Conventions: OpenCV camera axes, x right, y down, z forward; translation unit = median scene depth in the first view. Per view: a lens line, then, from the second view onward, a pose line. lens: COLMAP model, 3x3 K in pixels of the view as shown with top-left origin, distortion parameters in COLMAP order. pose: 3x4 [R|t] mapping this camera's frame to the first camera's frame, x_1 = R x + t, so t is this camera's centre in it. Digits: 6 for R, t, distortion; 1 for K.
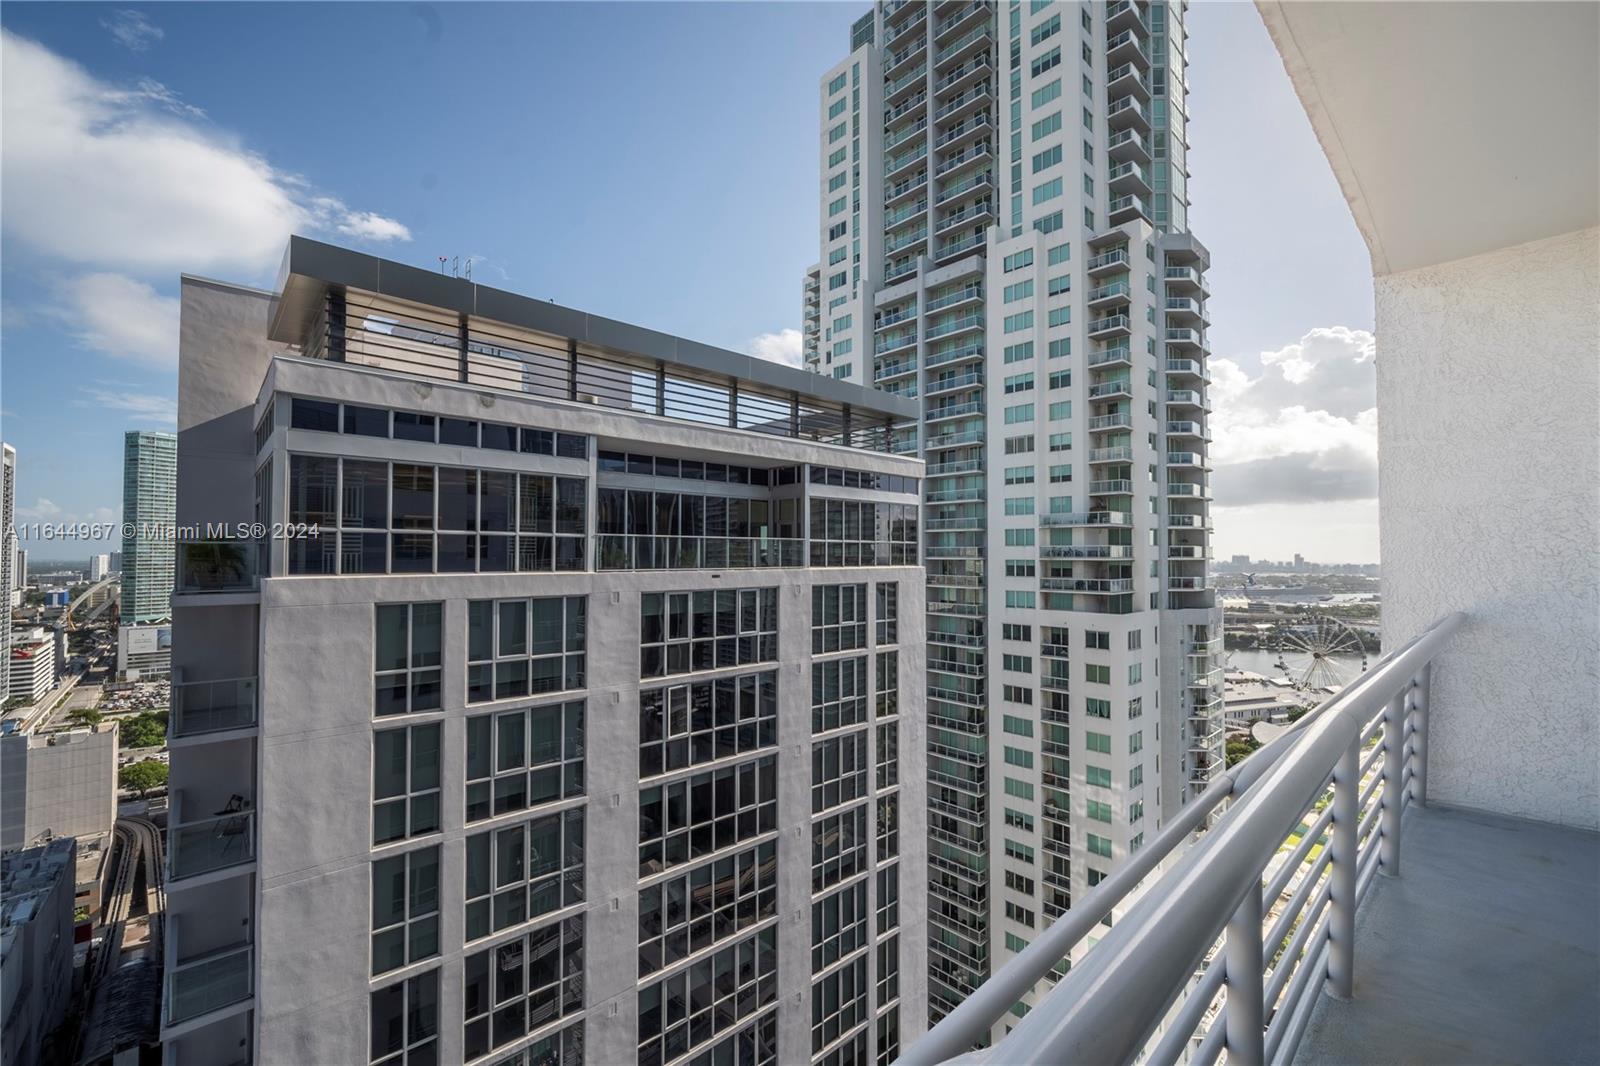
lens RADIAL K [[638.2, 0, 802.8], [0, 638.2, 537.4], [0, 0, 1]] dist [-0.001456, 0.000282]
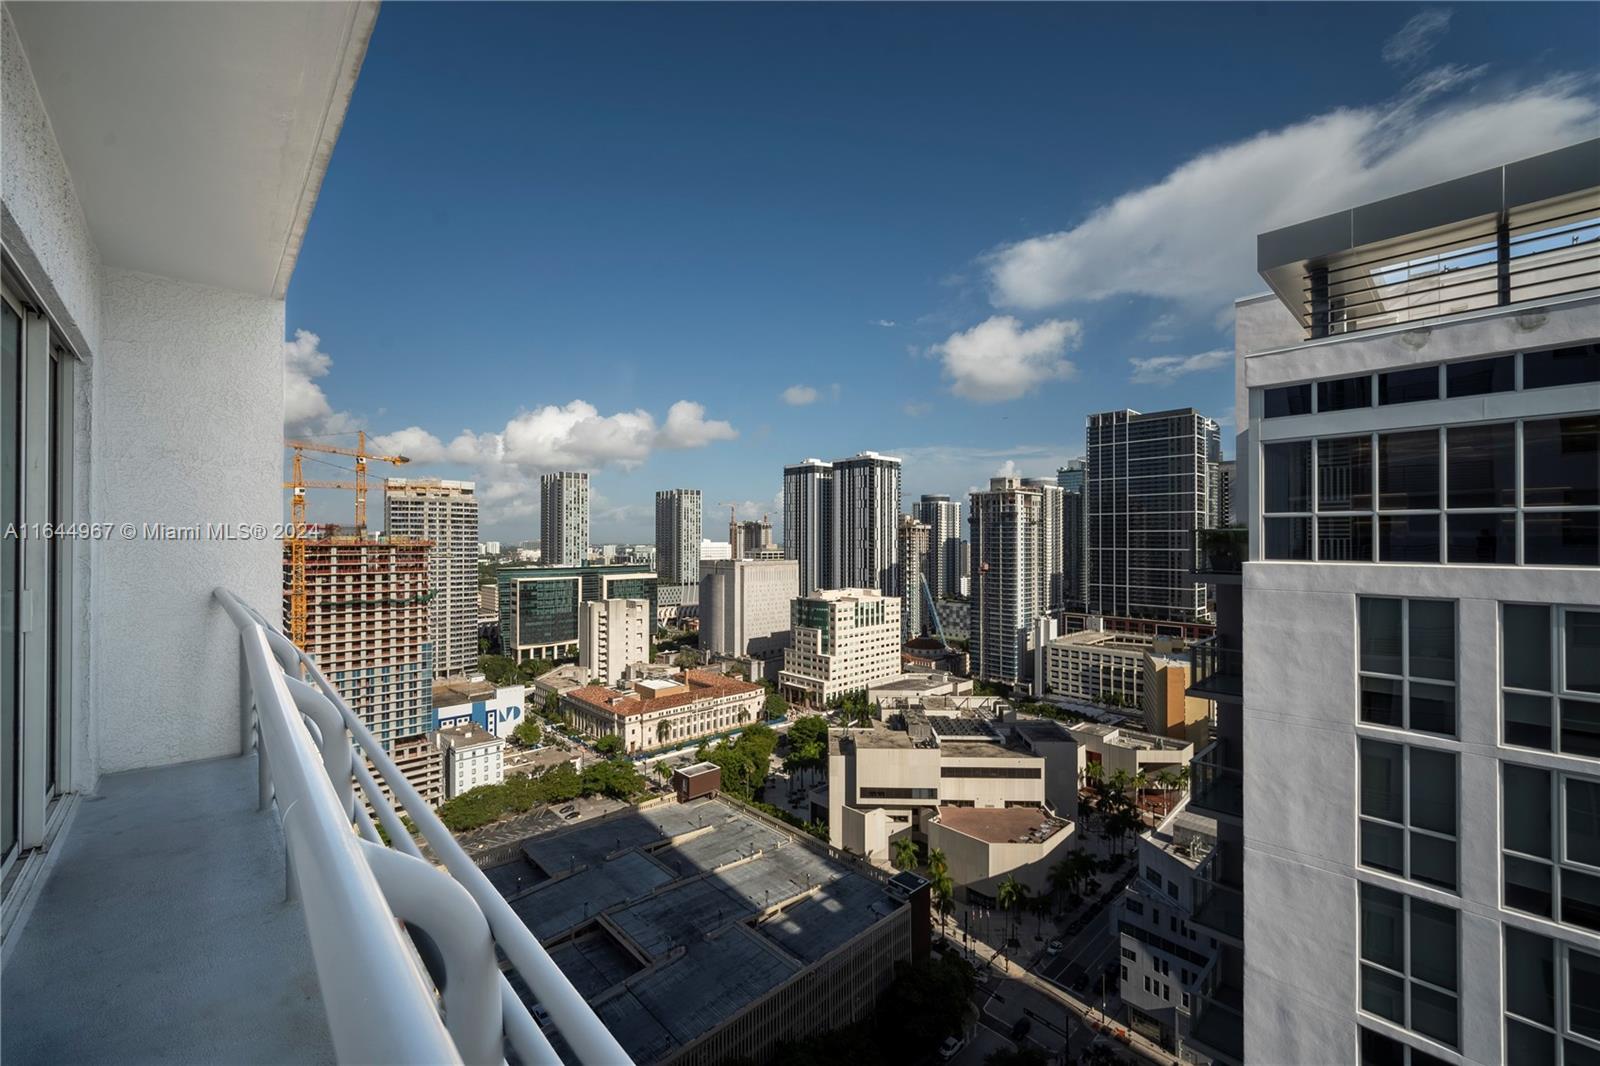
lens RADIAL K [[638.2, 0, 798.1], [0, 638.2, 532.4], [0, 0, 1]] dist [-0.001456, 0.000282]
pose [[0.025092, -0.012895, -0.999602, 0.208947], [0.027498, 0.999547, -0.012204, 0.005541], [0.999307, -0.027181, 0.025436, 0.194816]]
